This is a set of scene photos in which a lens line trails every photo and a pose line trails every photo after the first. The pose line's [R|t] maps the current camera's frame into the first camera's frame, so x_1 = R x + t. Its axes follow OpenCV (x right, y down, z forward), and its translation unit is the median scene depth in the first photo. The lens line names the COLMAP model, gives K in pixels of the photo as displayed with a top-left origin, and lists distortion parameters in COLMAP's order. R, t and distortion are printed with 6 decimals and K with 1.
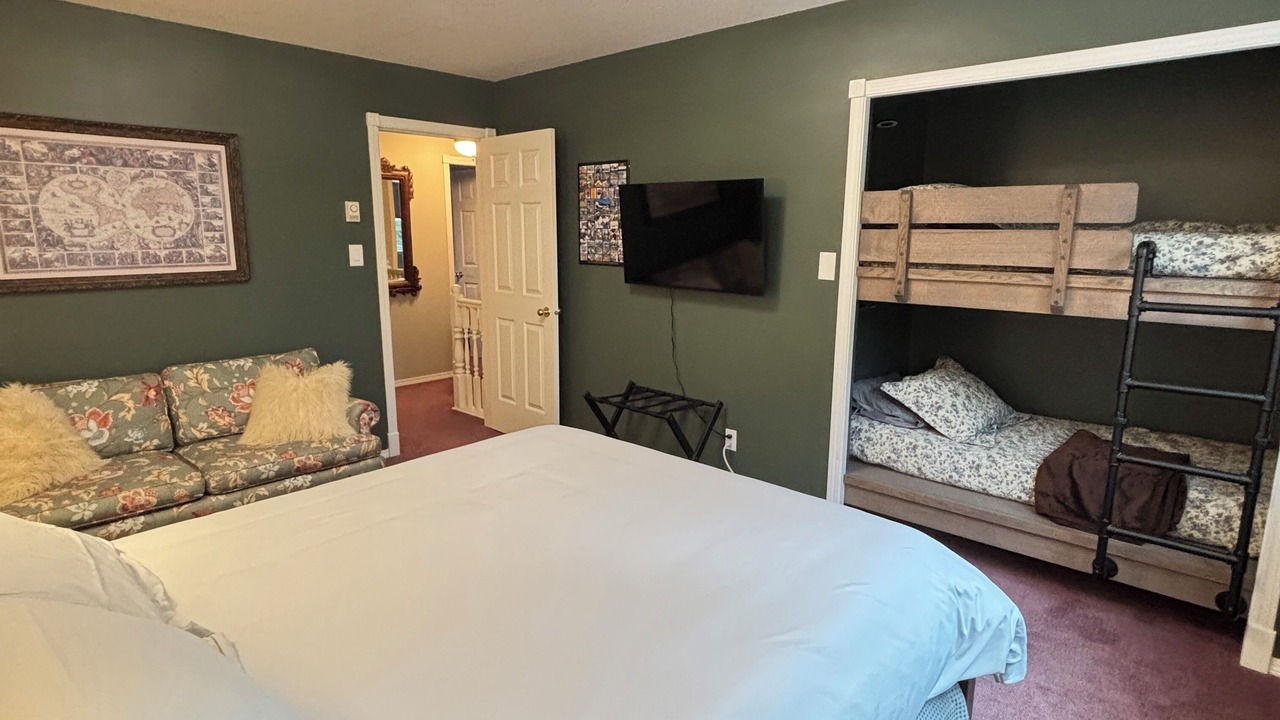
lens RADIAL K [[681.9, 0, 635.2], [0, 681.9, 357.5], [0, 0, 1]] dist [0.004682, -0.015730]
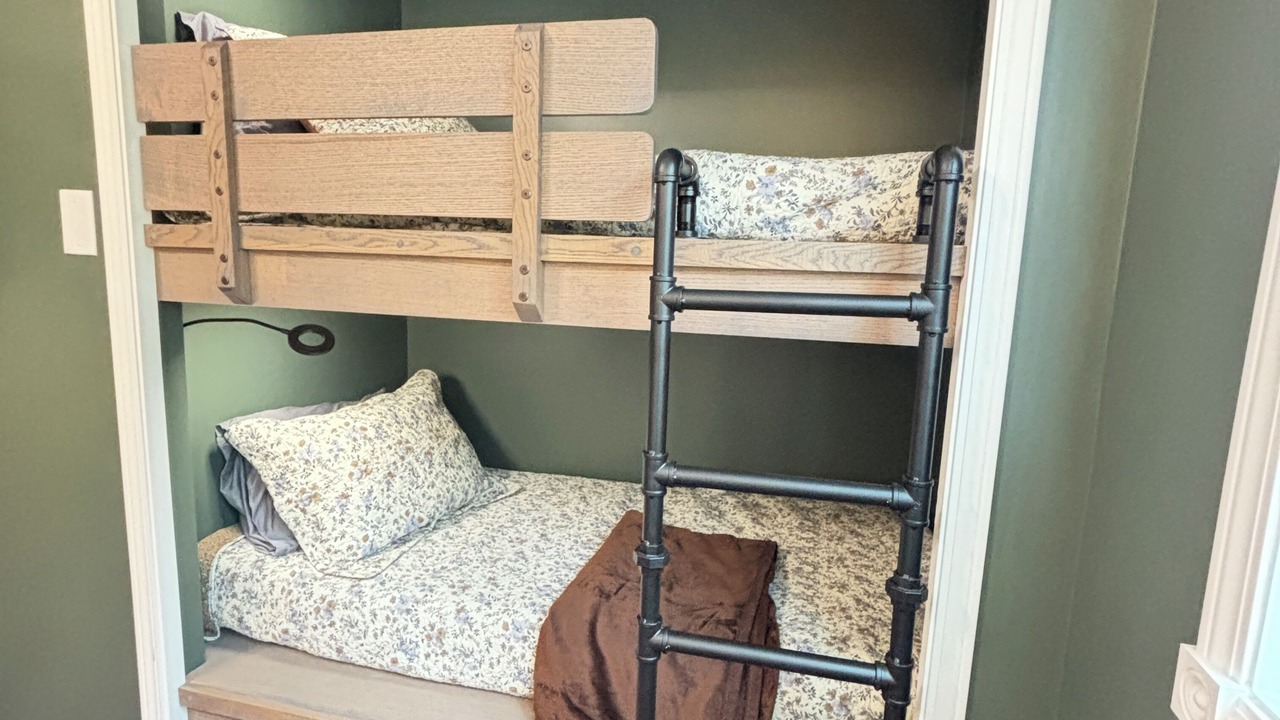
lens RADIAL K [[681.9, 0, 635.2], [0, 681.9, 357.5], [0, 0, 1]] dist [0.004682, -0.015730]
pose [[0.877749, -0.049821, 0.476523, 0.474294], [0.059576, 0.998209, -0.005374, -0.034344], [-0.475402, 0.033106, 0.879146, 0.581174]]
